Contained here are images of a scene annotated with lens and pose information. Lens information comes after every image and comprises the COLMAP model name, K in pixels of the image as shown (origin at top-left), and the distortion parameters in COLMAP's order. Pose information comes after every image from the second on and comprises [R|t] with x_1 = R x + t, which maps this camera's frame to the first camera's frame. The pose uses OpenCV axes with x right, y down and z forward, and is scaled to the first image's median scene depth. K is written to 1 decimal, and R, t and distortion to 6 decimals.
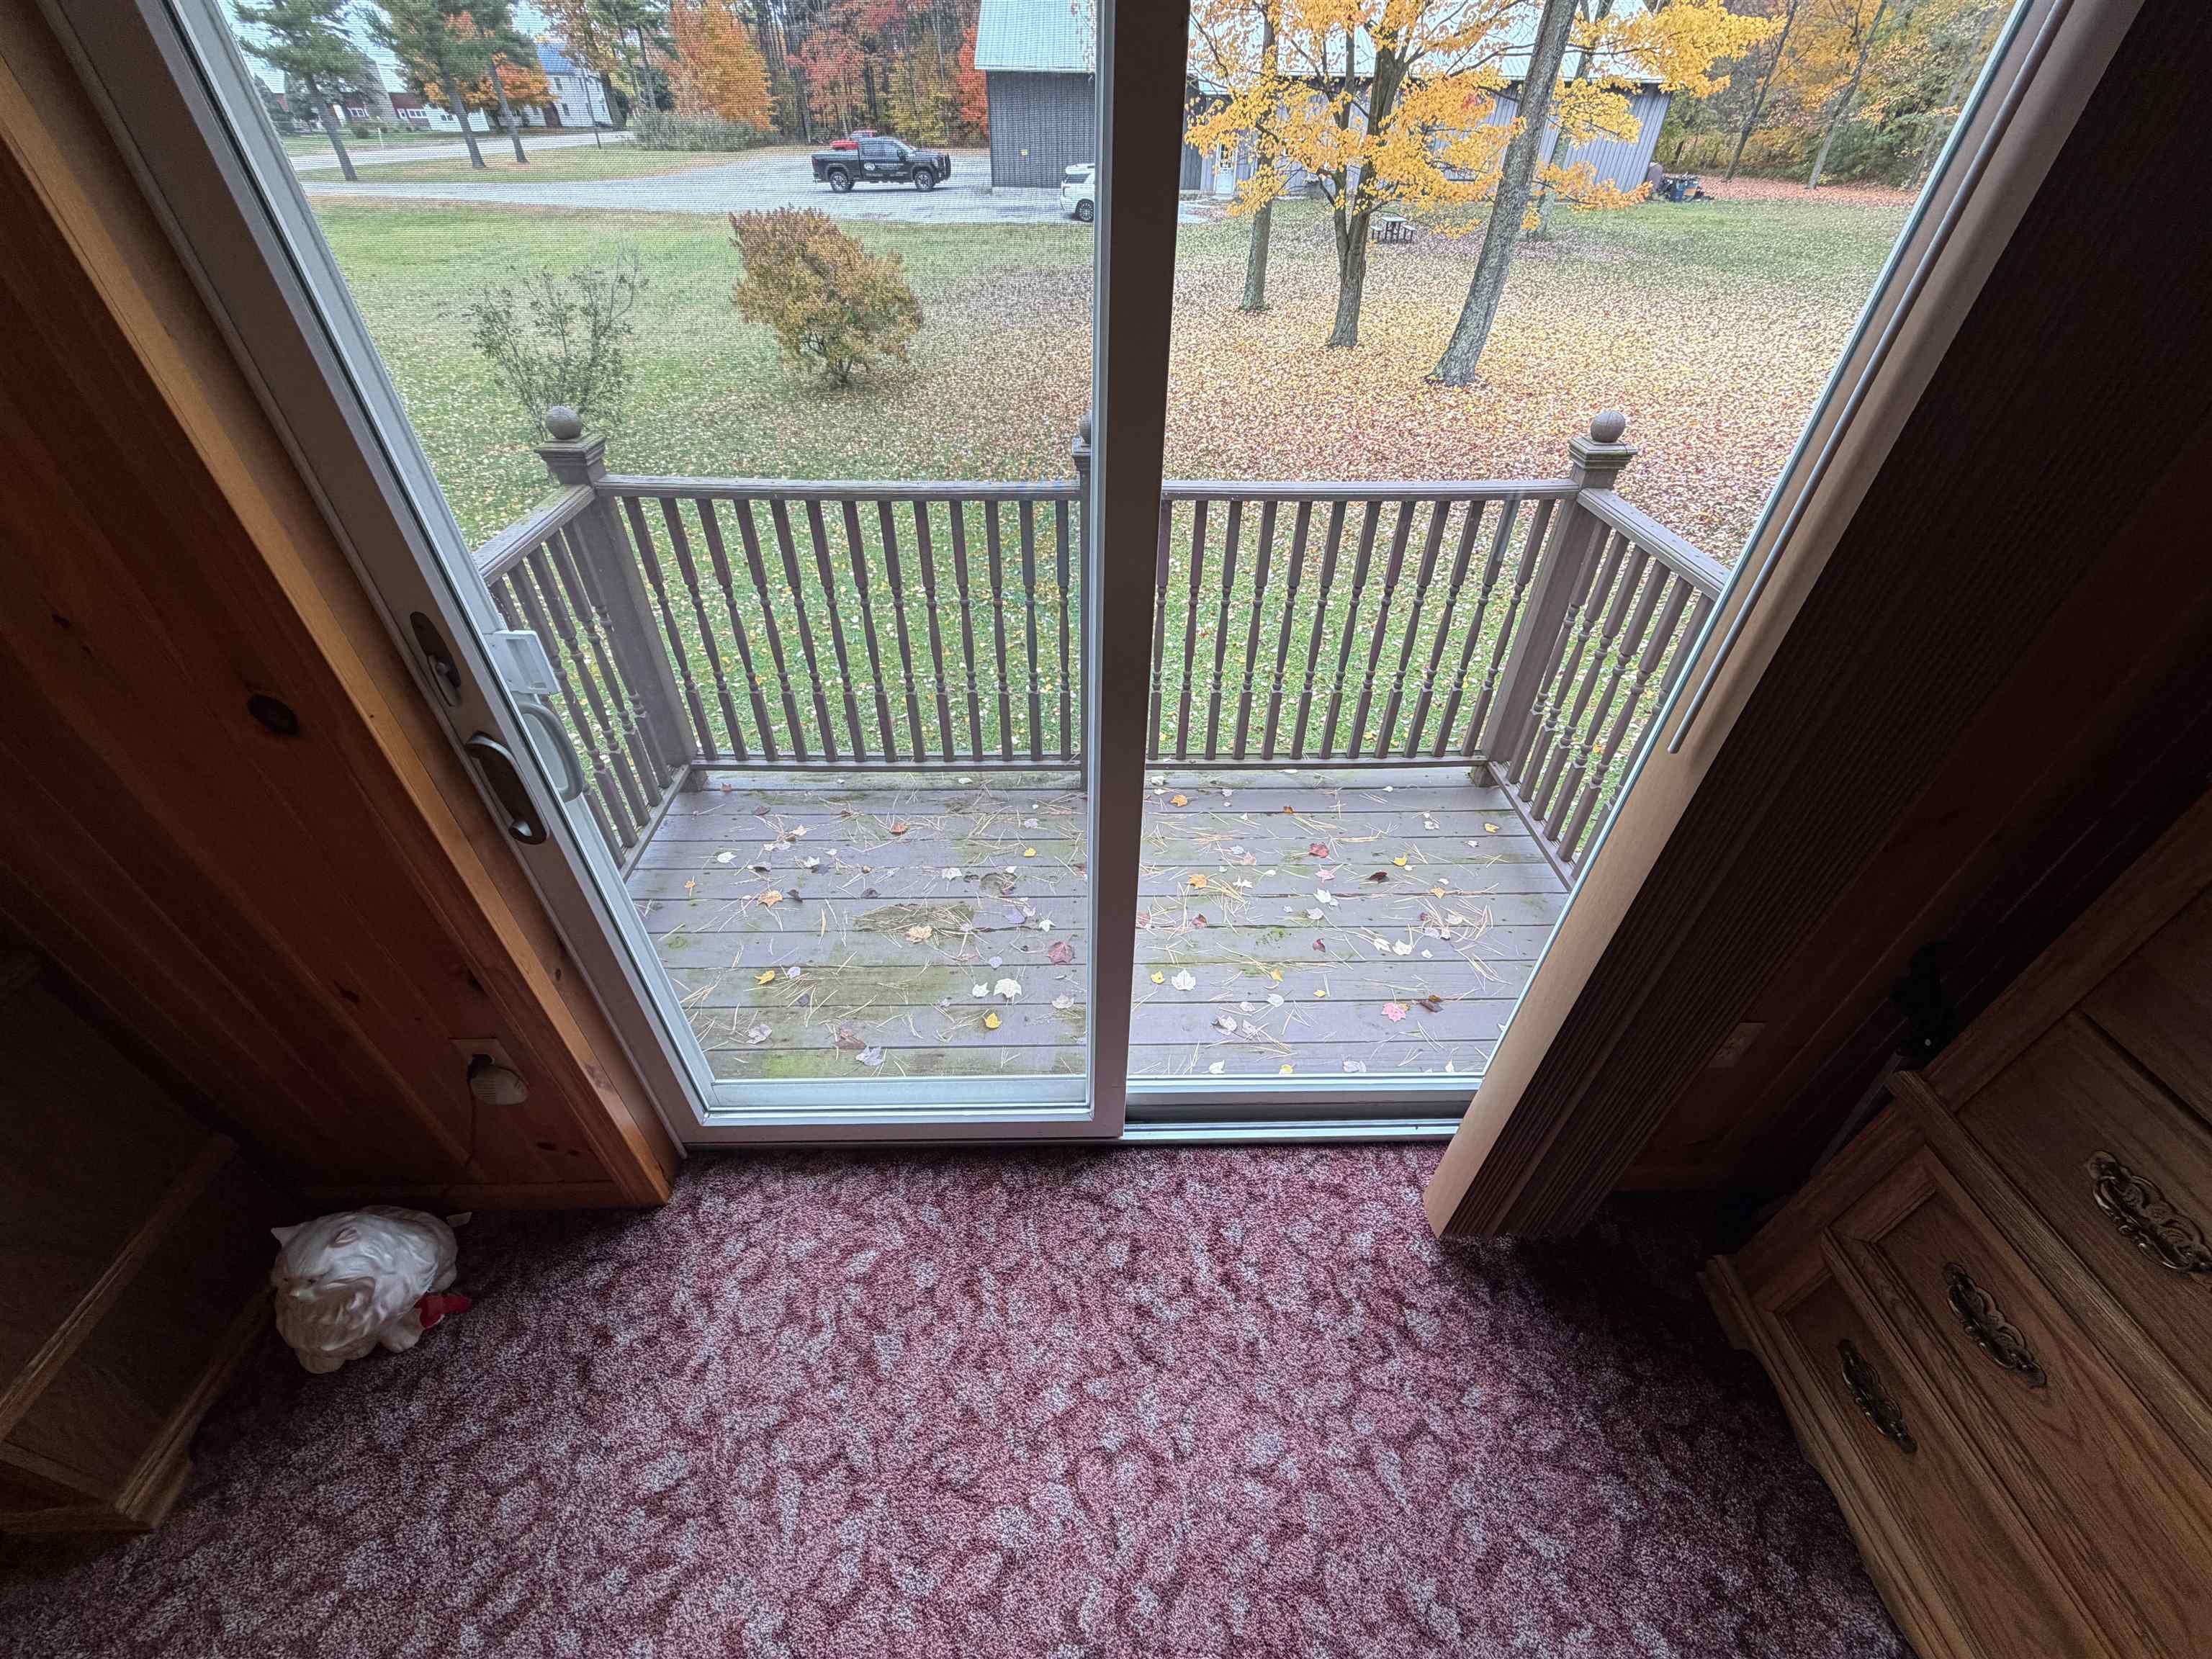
lens RADIAL K [[874.8, 0, 1102.1], [0, 874.8, 827.5], [0, 0, 1]] dist [-0.000098, -0.000484]
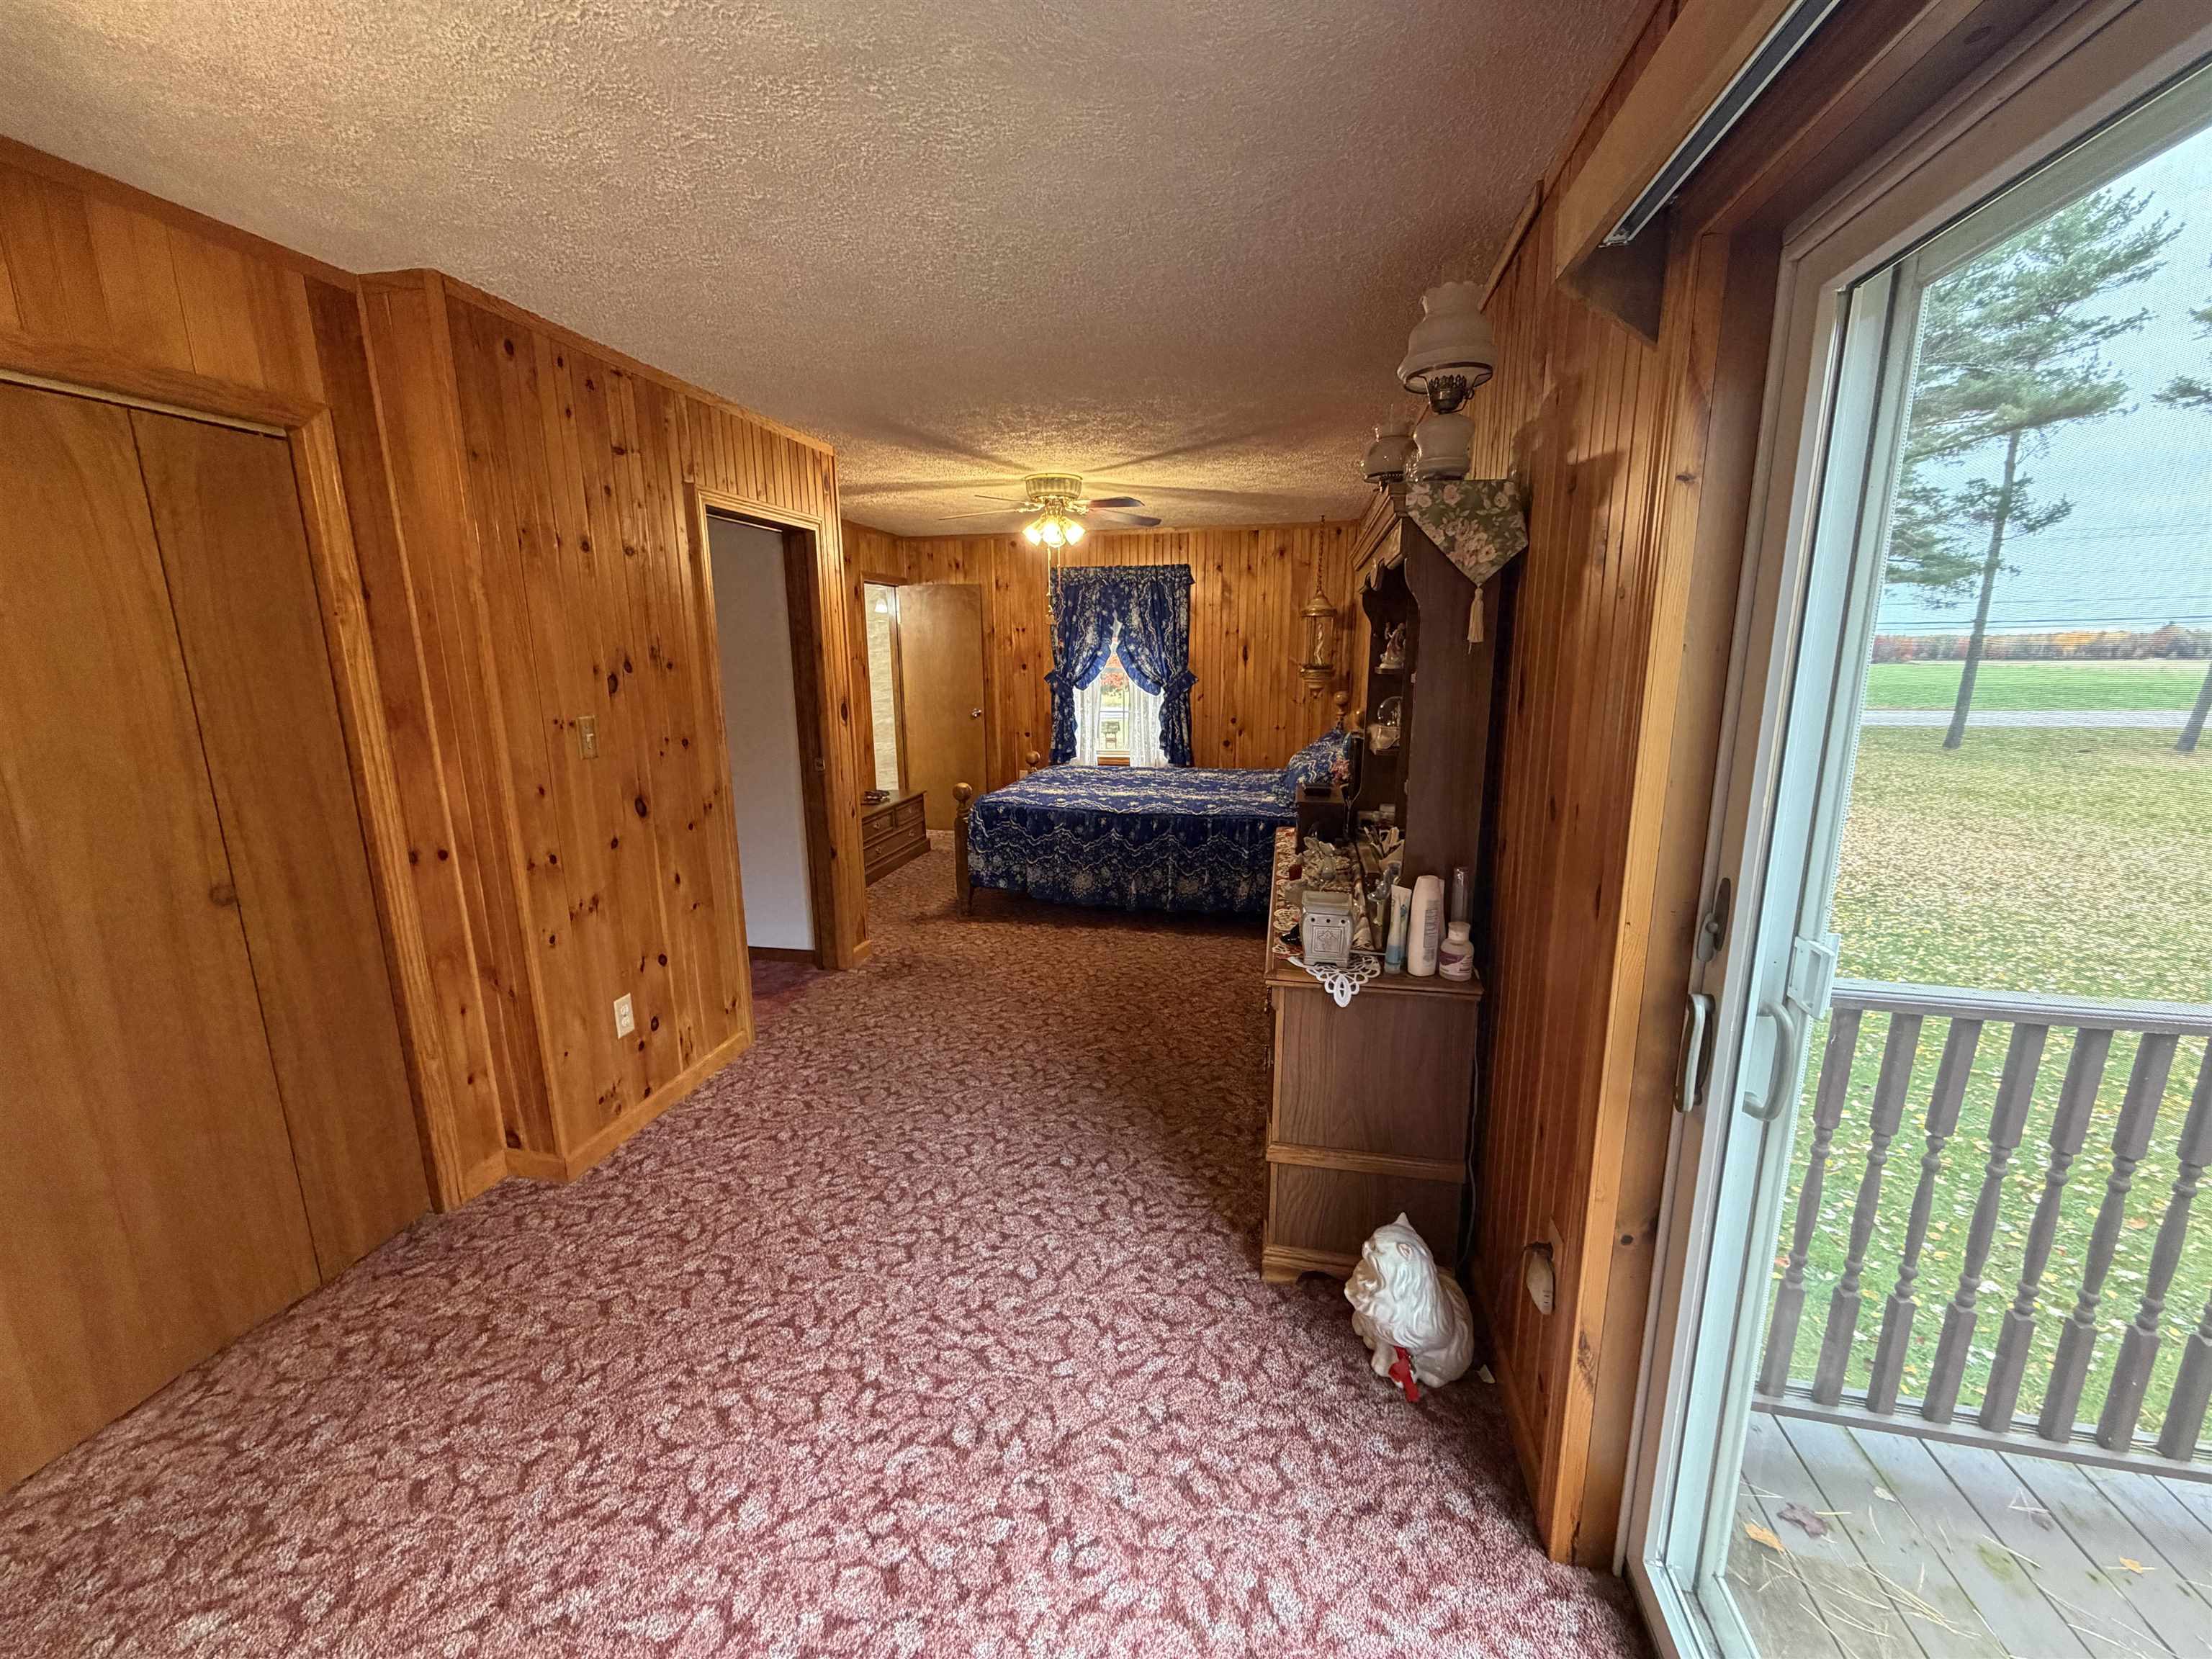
lens RADIAL K [[874.8, 0, 1105.0], [0, 874.8, 833.8], [0, 0, 1]] dist [-0.000098, -0.000484]
pose [[-0.223716, 0.192099, -0.955536, 0.353483], [-0.615249, 0.732533, 0.291313, -0.090518], [0.755923, 0.653064, -0.045691, 0.301042]]
